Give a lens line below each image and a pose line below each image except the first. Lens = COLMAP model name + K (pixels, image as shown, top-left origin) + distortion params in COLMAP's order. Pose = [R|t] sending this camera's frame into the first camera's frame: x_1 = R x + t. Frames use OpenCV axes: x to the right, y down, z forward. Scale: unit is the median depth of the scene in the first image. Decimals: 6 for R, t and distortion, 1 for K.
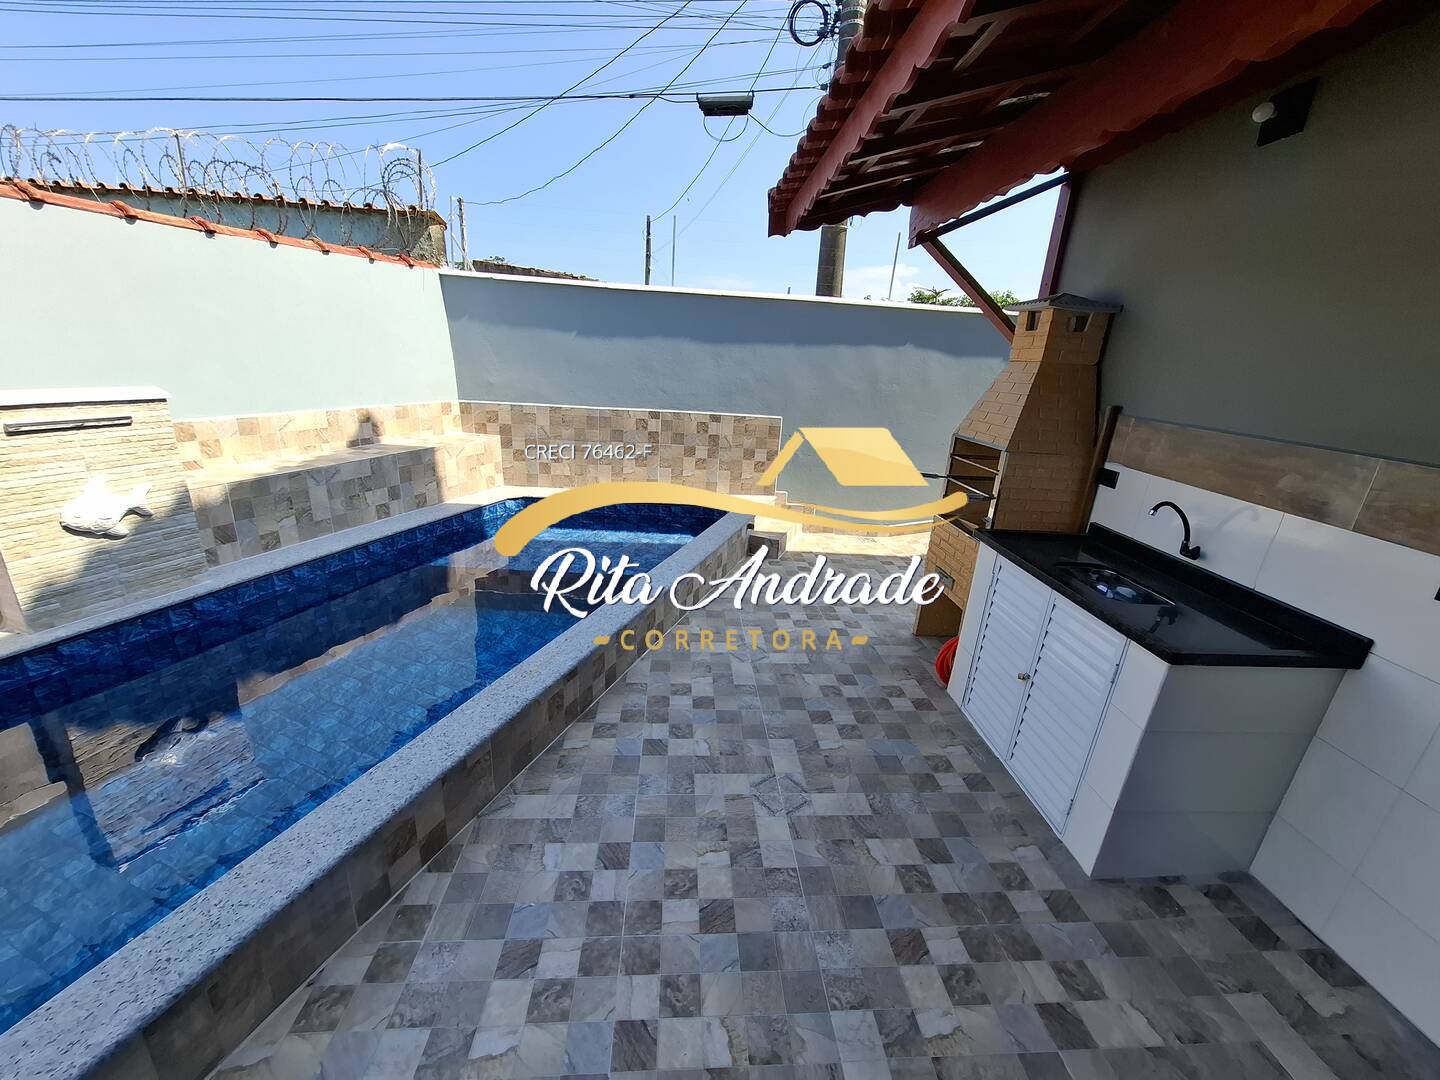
lens RADIAL K [[566.9, 0, 722.2], [0, 566.9, 542.9], [0, 0, 1]] dist [-0.001004, -0.000314]
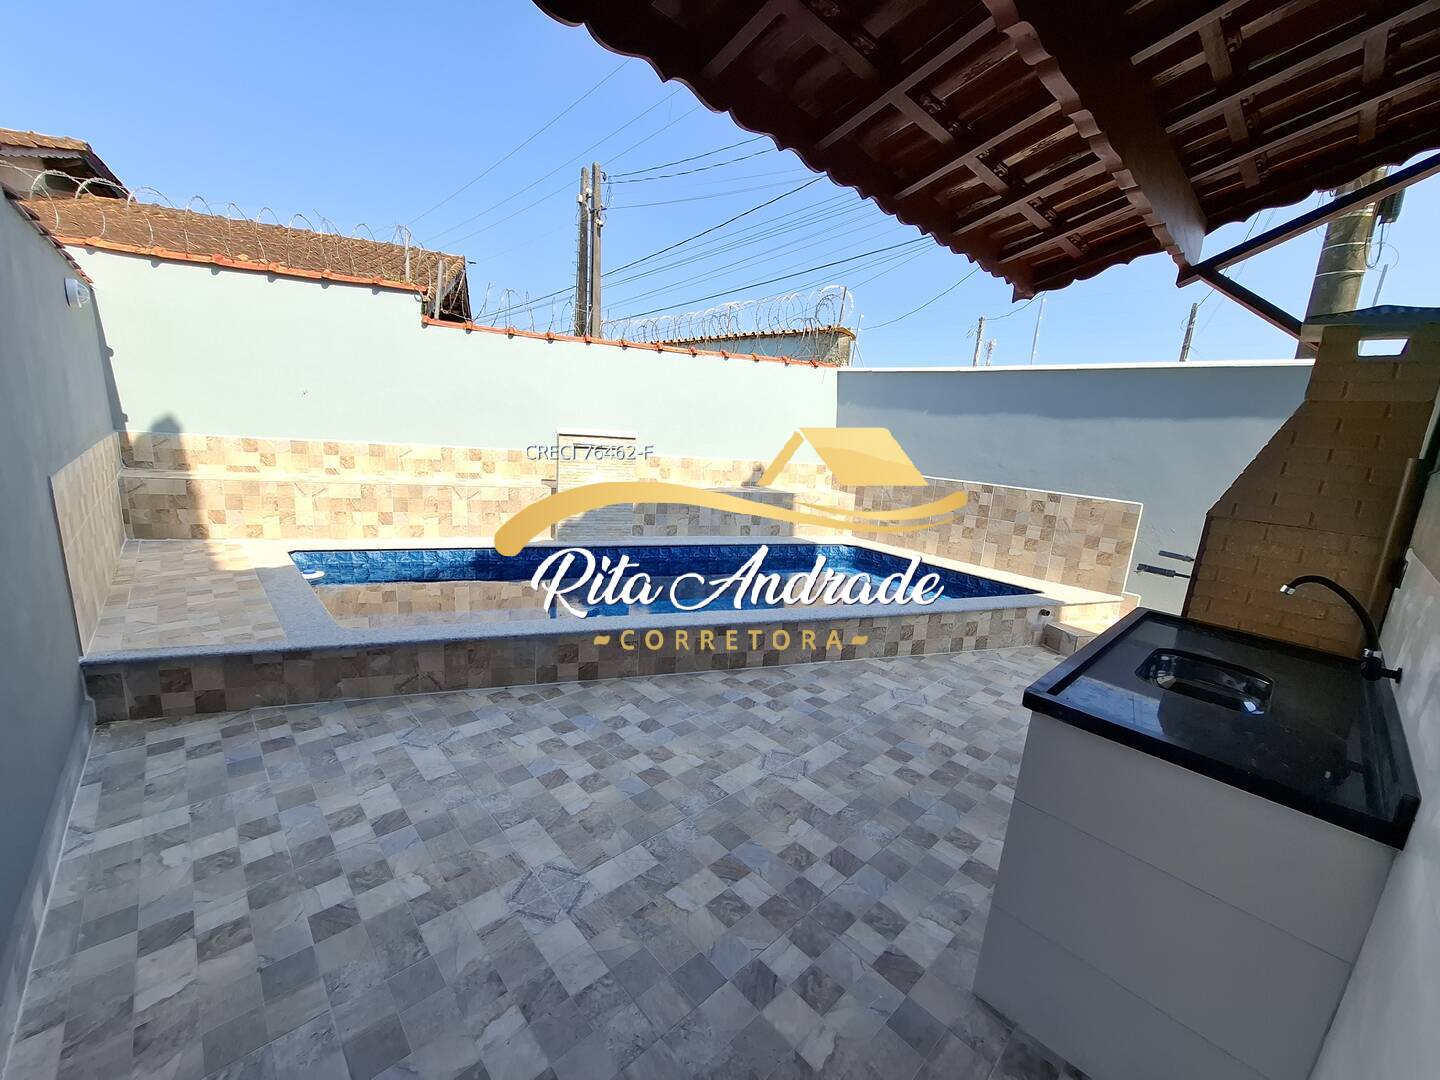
lens RADIAL K [[566.9, 0, 718.0], [0, 566.9, 542.3], [0, 0, 1]] dist [-0.001004, -0.000314]
pose [[0.638000, 0.147966, -0.755687, 0.417586], [-0.280690, 0.958532, -0.049293, 0.057840], [0.717056, 0.243562, 0.653076, 0.032570]]
